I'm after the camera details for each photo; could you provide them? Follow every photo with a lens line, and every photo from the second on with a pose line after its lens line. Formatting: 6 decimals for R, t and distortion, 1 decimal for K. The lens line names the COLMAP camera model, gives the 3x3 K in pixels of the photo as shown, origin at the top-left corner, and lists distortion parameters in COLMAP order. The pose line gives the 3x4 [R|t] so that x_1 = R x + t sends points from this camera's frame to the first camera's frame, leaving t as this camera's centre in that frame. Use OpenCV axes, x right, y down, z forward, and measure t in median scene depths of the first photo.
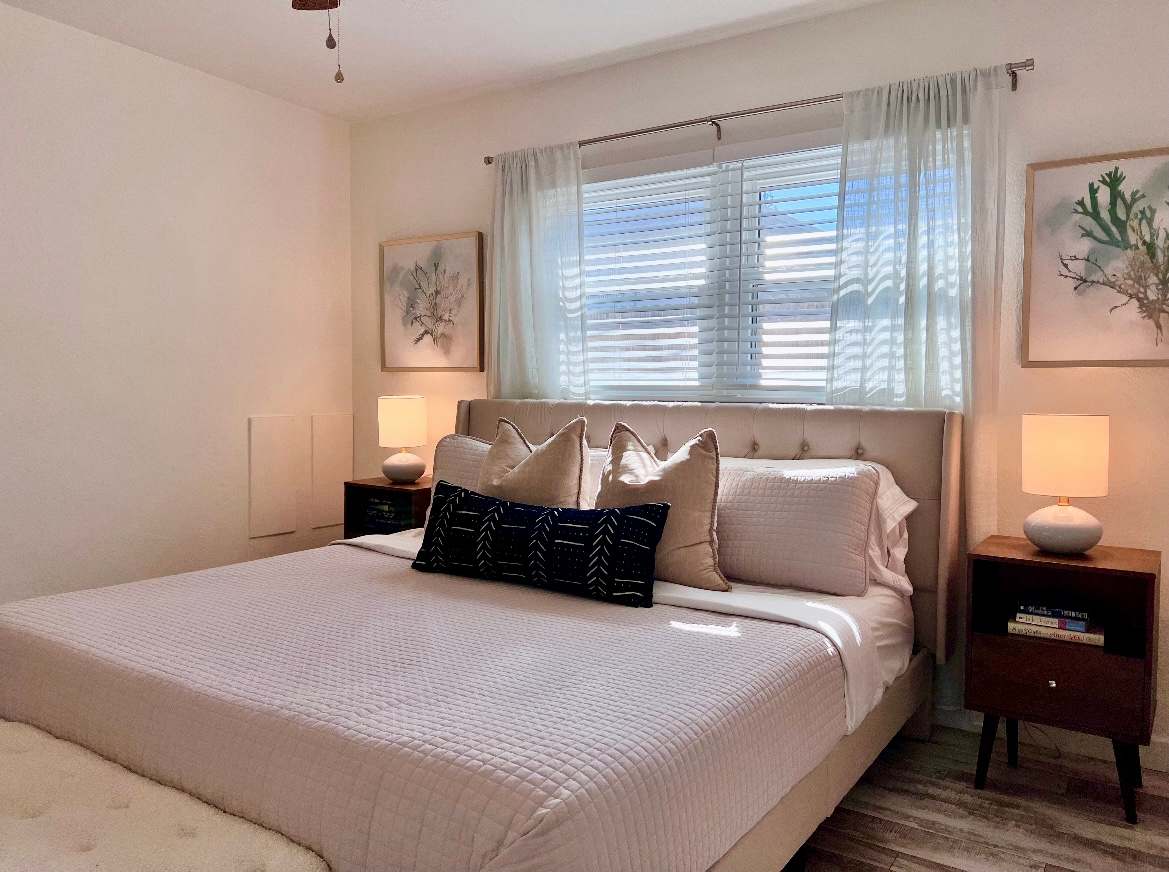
lens RADIAL K [[908.0, 0, 587.0], [0, 908.0, 422.6], [0, 0, 1]] dist [0.045714, -0.026696]
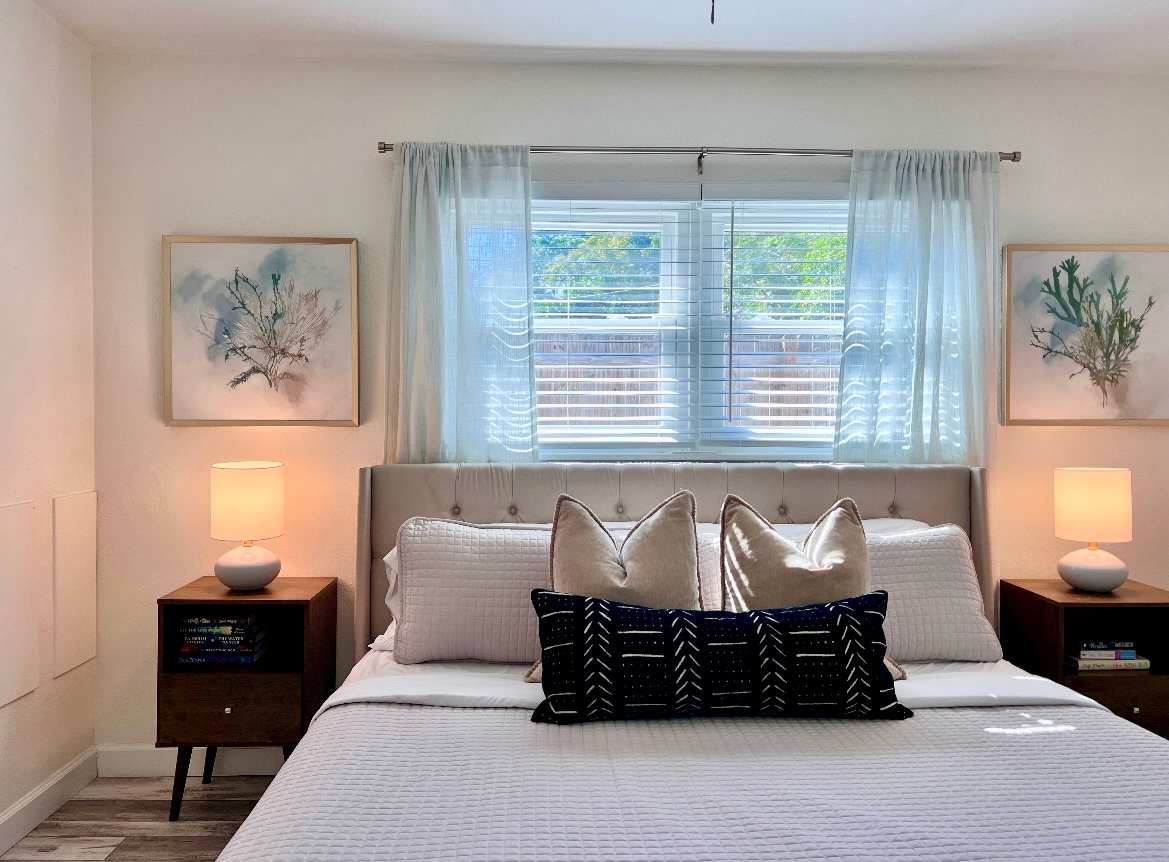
lens RADIAL K [[889.6, 0, 577.4], [0, 889.6, 427.3], [0, 0, 1]] dist [0.059290, -0.077525]
pose [[0.796228, -0.014805, 0.604816, -0.588762], [0.029155, 0.999478, -0.013917, -0.056577], [-0.604294, 0.028715, 0.796244, 0.439996]]
